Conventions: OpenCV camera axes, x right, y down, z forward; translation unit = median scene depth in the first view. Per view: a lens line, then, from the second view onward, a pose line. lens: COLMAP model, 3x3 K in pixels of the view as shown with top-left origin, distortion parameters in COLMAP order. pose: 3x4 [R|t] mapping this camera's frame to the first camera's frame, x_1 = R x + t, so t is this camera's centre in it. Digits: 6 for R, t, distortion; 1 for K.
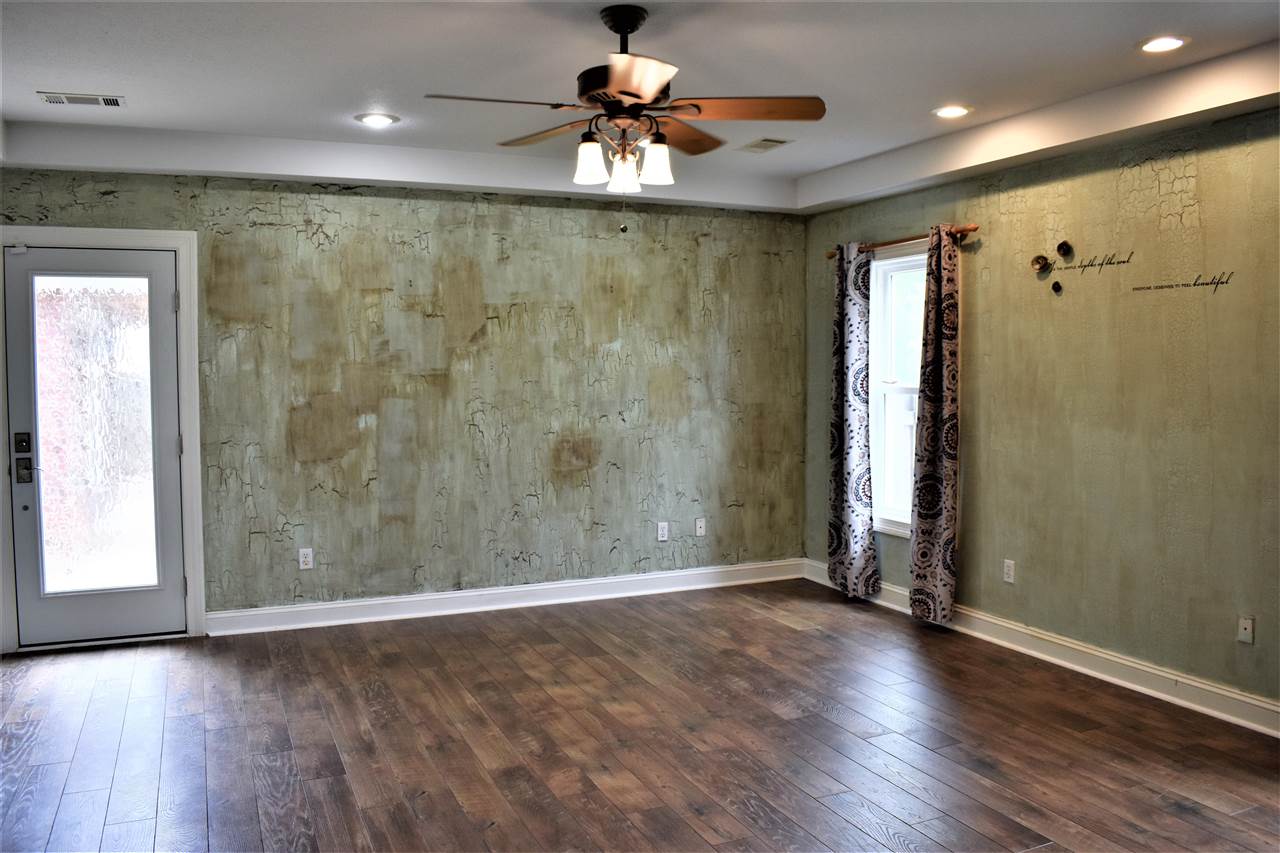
lens RADIAL K [[1007.0, 0, 642.2], [0, 1007.0, 420.9], [0, 0, 1]] dist [-0.088212, 0.011745]
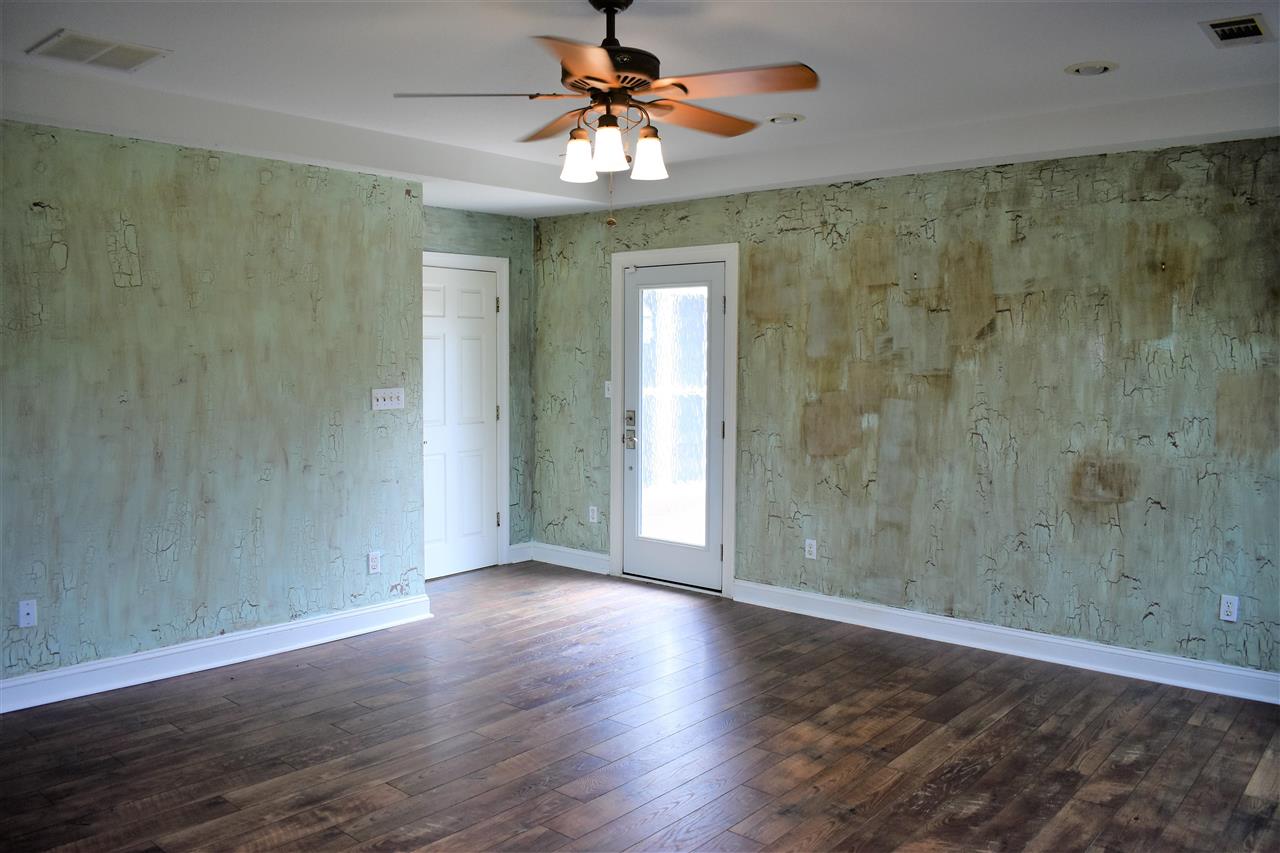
lens RADIAL K [[1007.0, 0, 644.8], [0, 1007.0, 420.6], [0, 0, 1]] dist [-0.088212, 0.011745]
pose [[0.425051, 0.063984, -0.902905, 0.508649], [-0.058858, 0.997341, 0.042968, -0.028869], [0.903254, 0.034879, 0.427687, 0.379934]]
